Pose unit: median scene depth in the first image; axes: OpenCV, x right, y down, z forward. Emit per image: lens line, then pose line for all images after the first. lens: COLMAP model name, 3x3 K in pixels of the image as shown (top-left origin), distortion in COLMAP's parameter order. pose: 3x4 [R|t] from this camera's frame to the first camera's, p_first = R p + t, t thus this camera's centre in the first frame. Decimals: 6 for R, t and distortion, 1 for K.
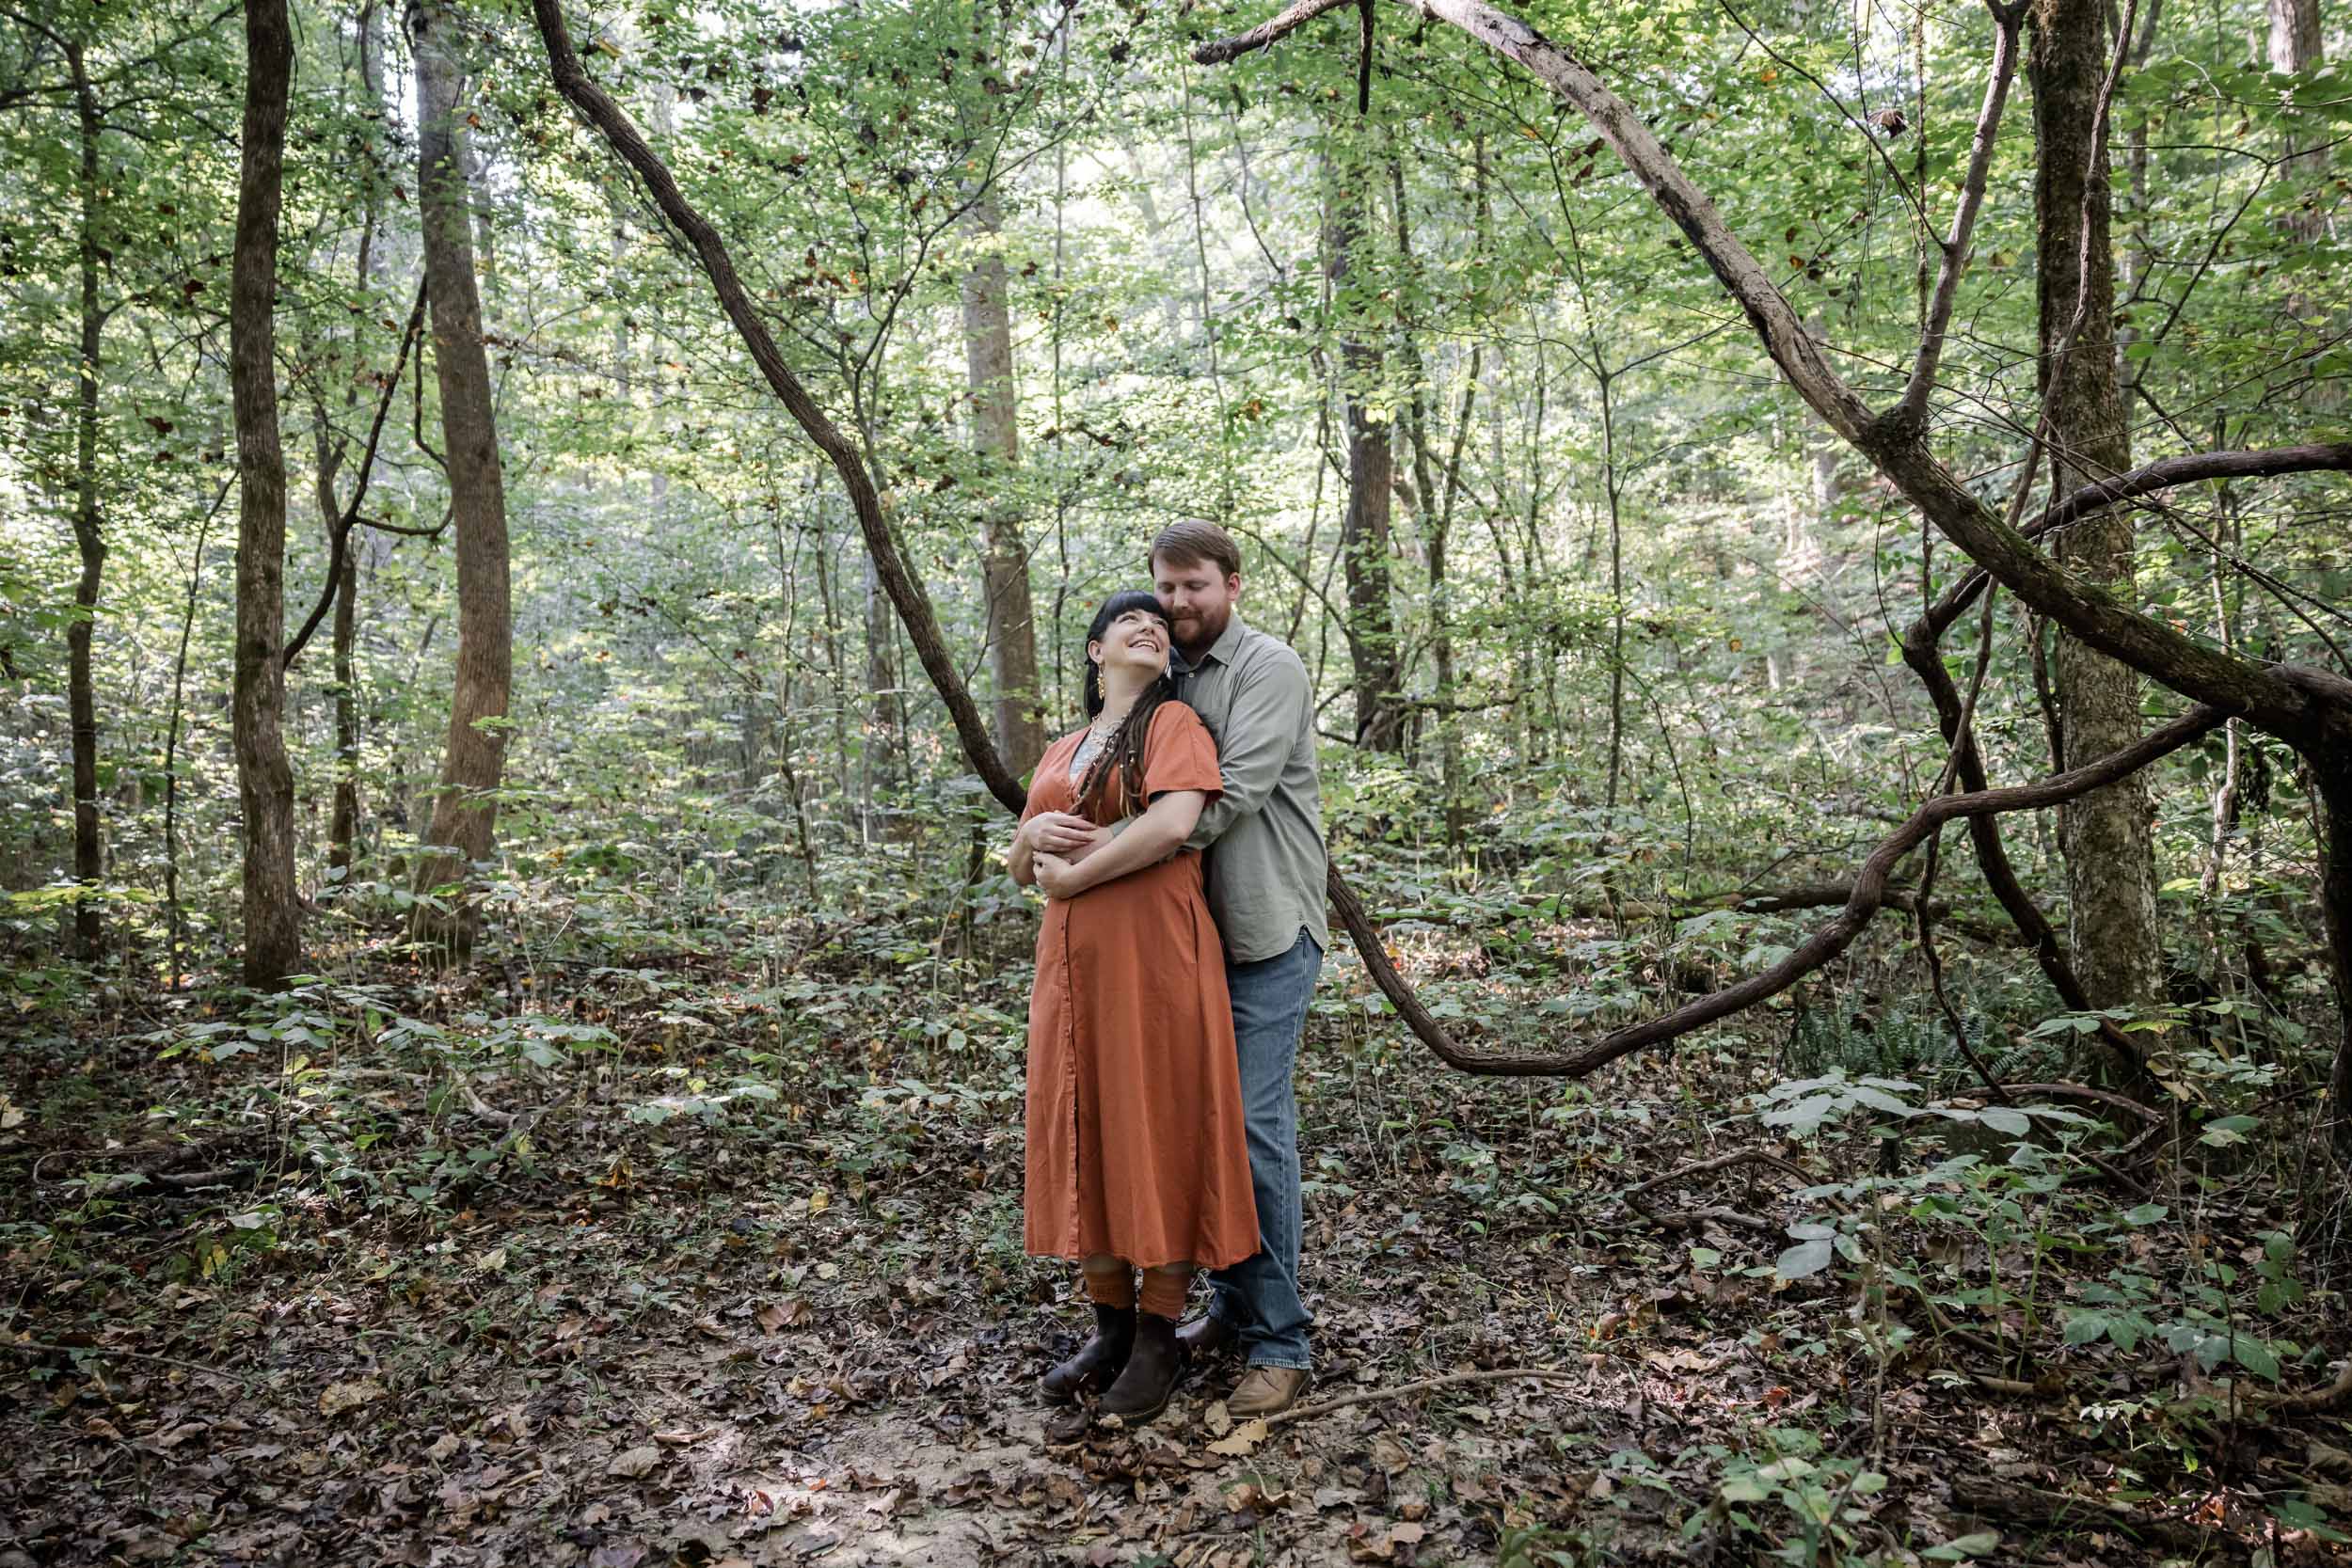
lens RADIAL K [[1622.8, 0, 1176.0], [0, 1622.8, 784.0], [0, 0, 1]] dist [0.000668, 0.001291]
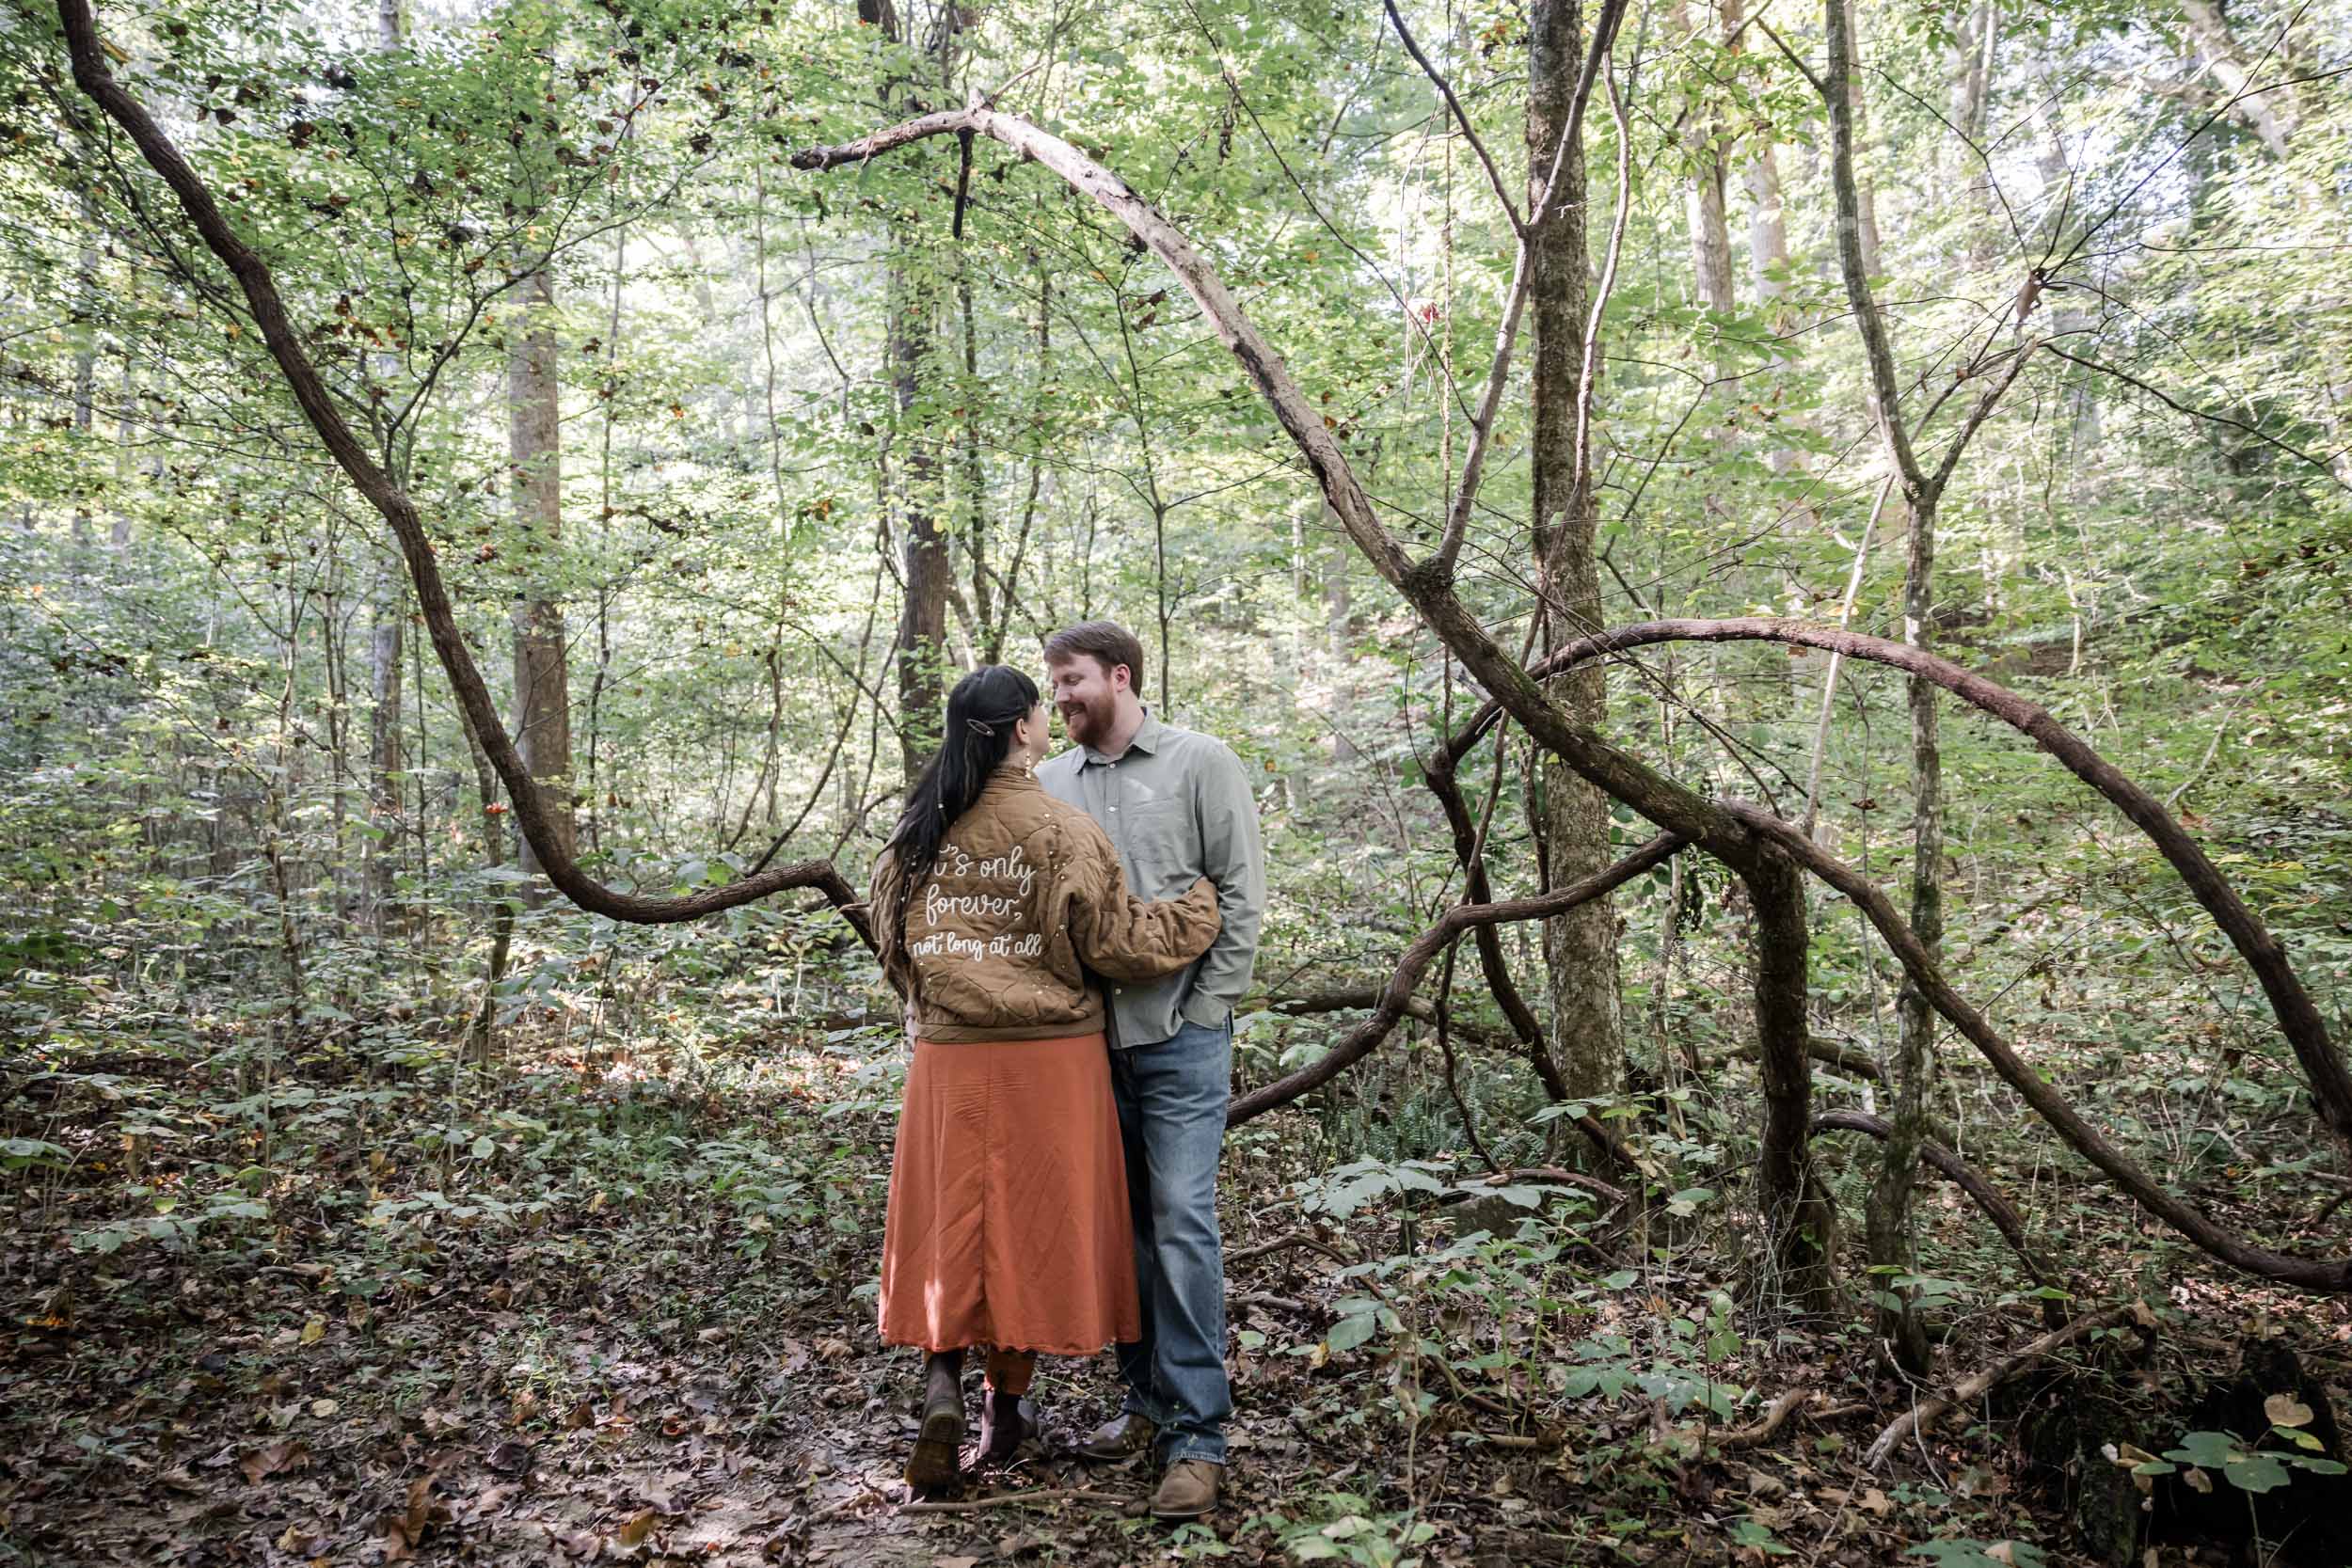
lens RADIAL K [[1606.9, 0, 1176.0], [0, 1606.9, 784.0], [0, 0, 1]] dist [0.000497, 0.002205]
pose [[0.959067, 0.043907, 0.279755, -0.021245], [-0.025387, 0.997260, -0.069487, 0.003896], [-0.282039, 0.059541, 0.957554, -0.005419]]
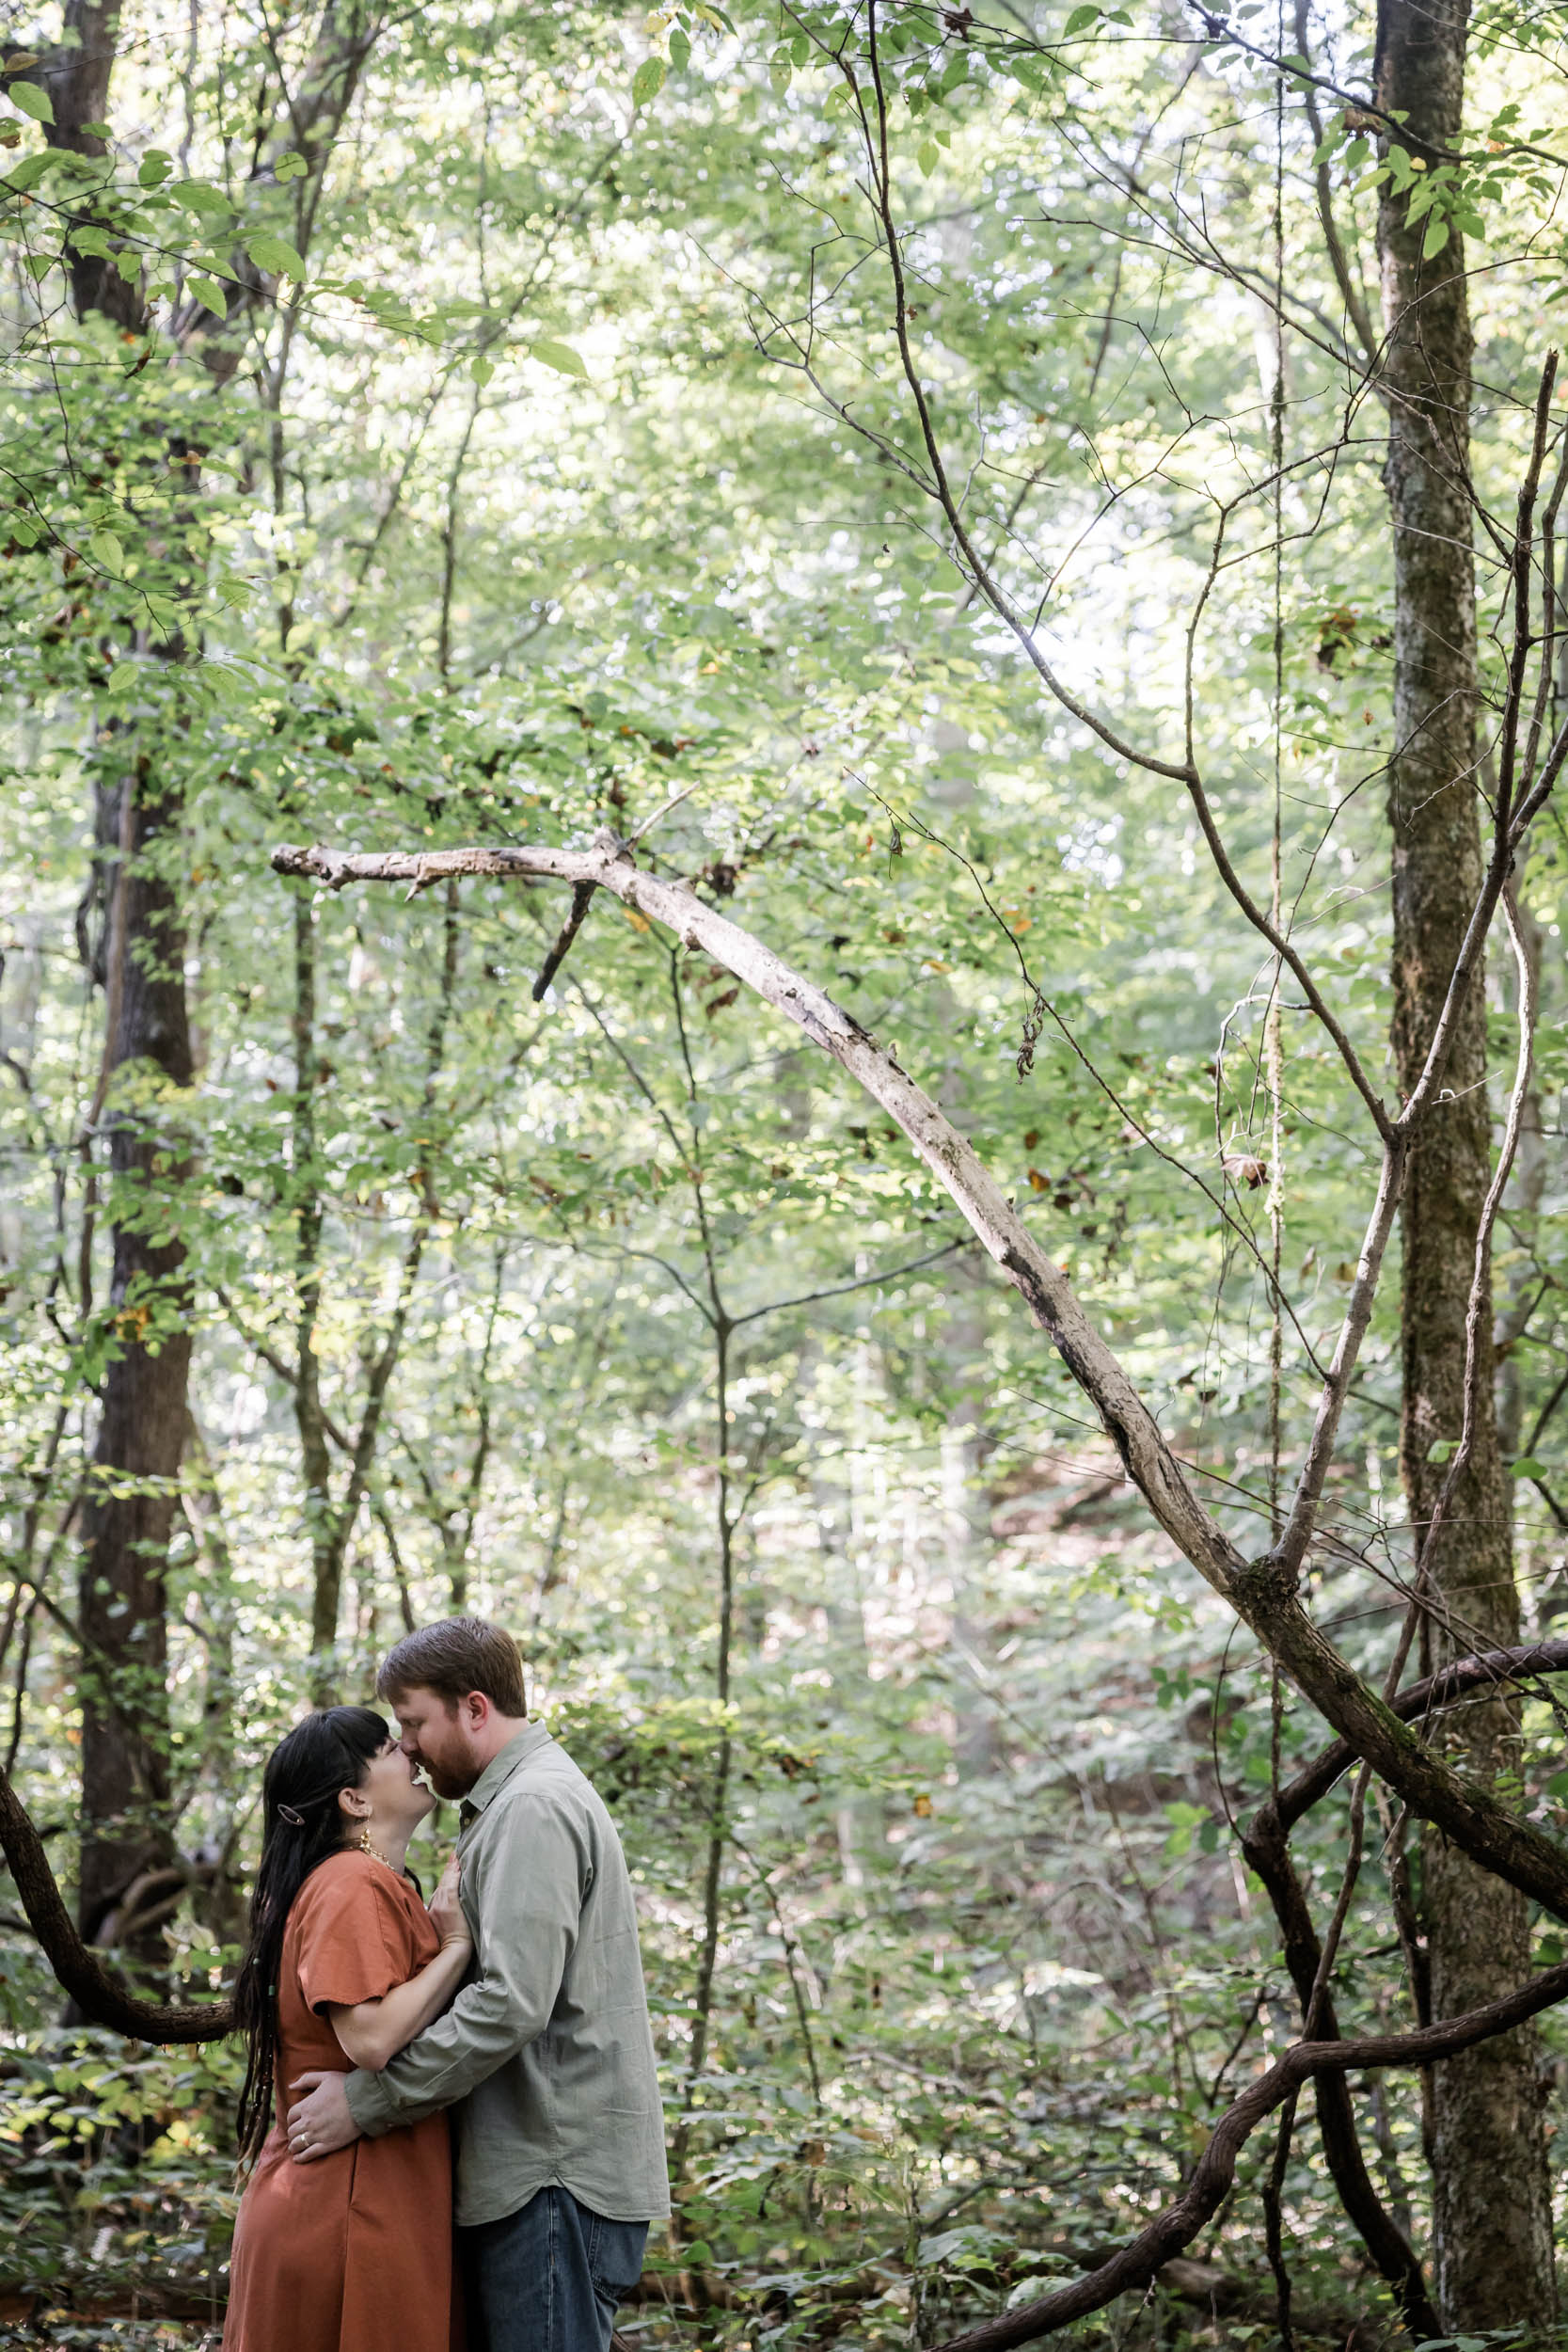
lens RADIAL K [[3940.9, 0, 784.0], [0, 3940.9, 1176.0], [0, 0, 1]] dist [0.025276, 0.019200]
pose [[0.937334, 0.117664, 0.327964, -0.308136], [-0.042253, 0.972694, -0.228214, 0.032488], [-0.345861, 0.200055, 0.916710, -0.521183]]
